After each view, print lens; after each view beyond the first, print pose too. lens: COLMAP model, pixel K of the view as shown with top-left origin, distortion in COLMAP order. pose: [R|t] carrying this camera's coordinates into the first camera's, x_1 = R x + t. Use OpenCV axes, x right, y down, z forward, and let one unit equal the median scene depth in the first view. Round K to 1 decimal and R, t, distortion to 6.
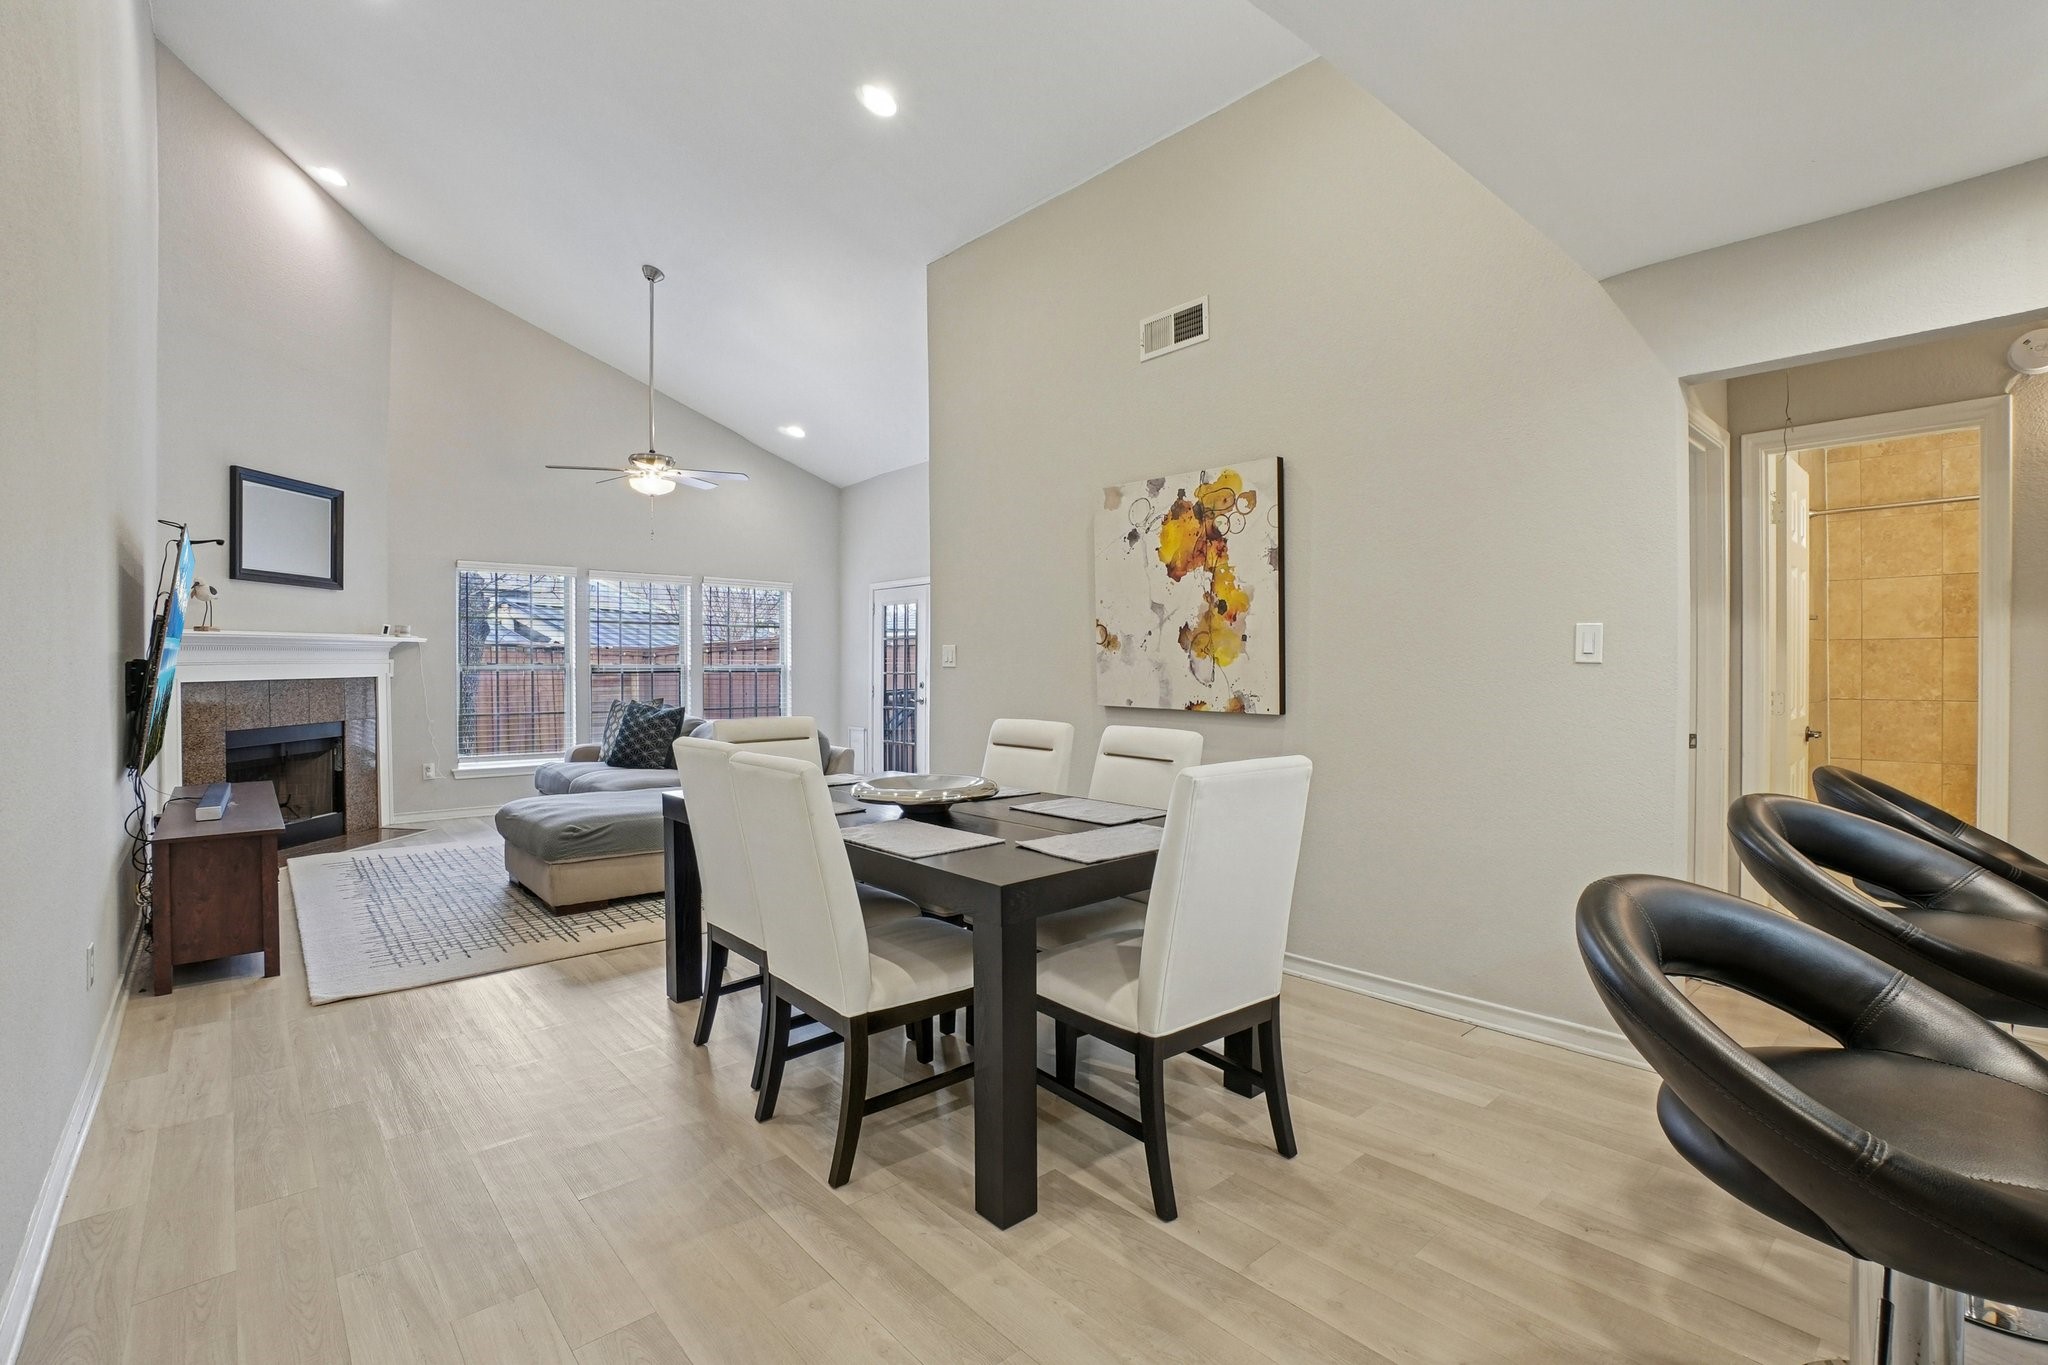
lens RADIAL K [[937.6, 0, 1055.0], [0, 937.6, 682.3], [0, 0, 1]] dist [-0.039530, 0.000494]
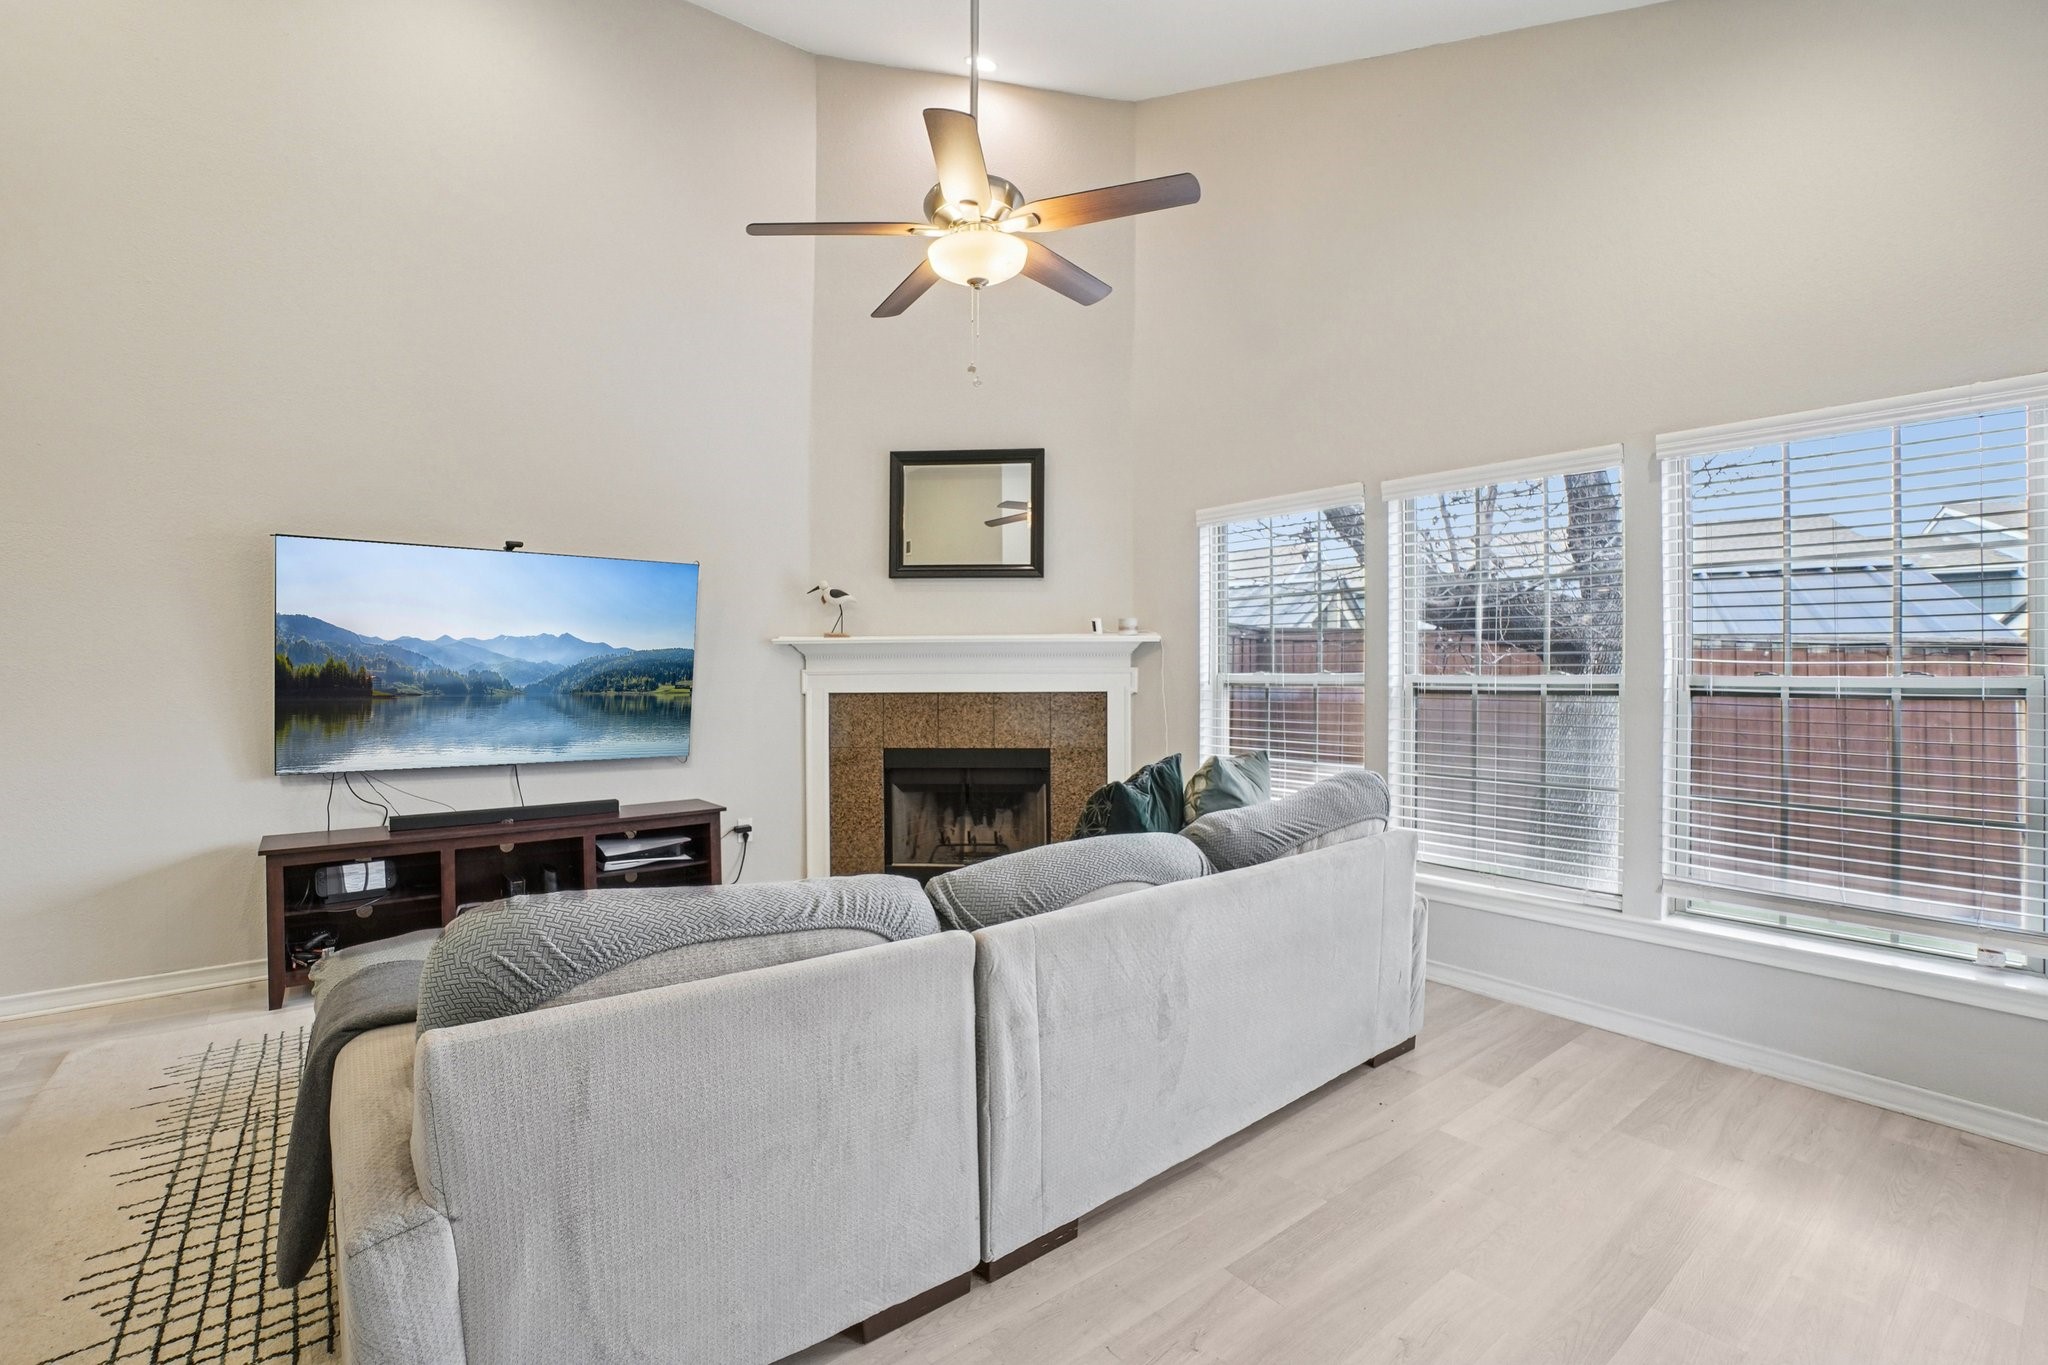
lens RADIAL K [[921.4, 0, 983.8], [0, 921.4, 705.4], [0, 0, 1]] dist [-0.063646, 0.022915]
pose [[-0.064805, 0.020791, -0.997681, -0.005681], [-0.018022, 0.999595, 0.022001, -0.014826], [0.997735, 0.019406, -0.064404, 1.601088]]
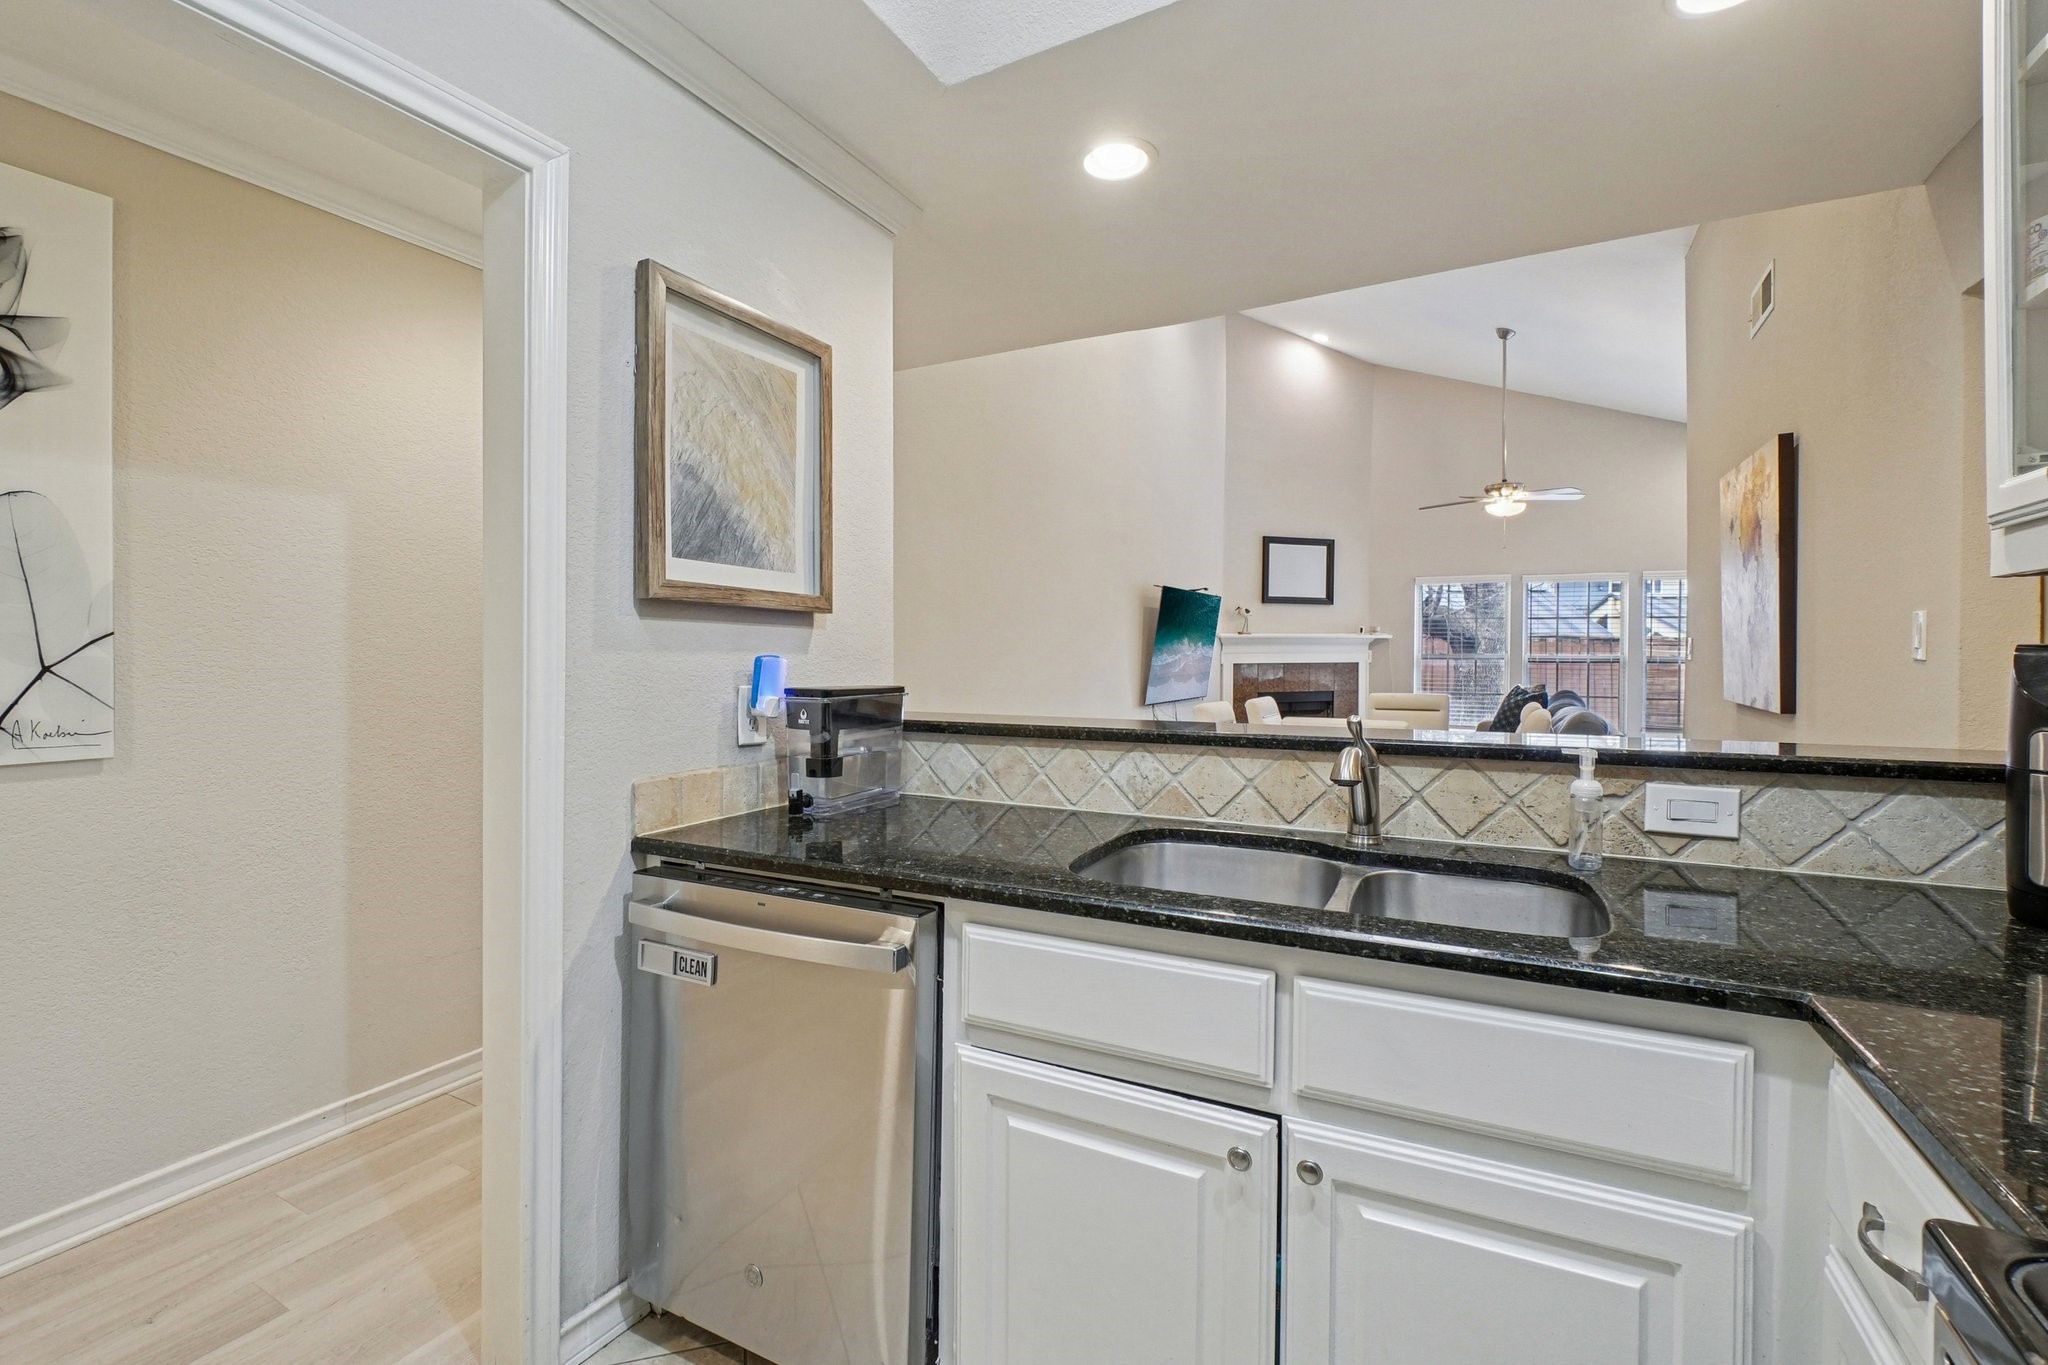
lens RADIAL K [[921.6, 0, 1009.6], [0, 921.6, 666.8], [0, 0, 1]] dist [0.010265, -0.005589]
pose [[0.324960, 0.018080, -0.945555, 0.795875], [-0.022615, 0.999680, 0.011343, -0.004837], [0.945457, 0.017698, 0.325265, -0.008900]]
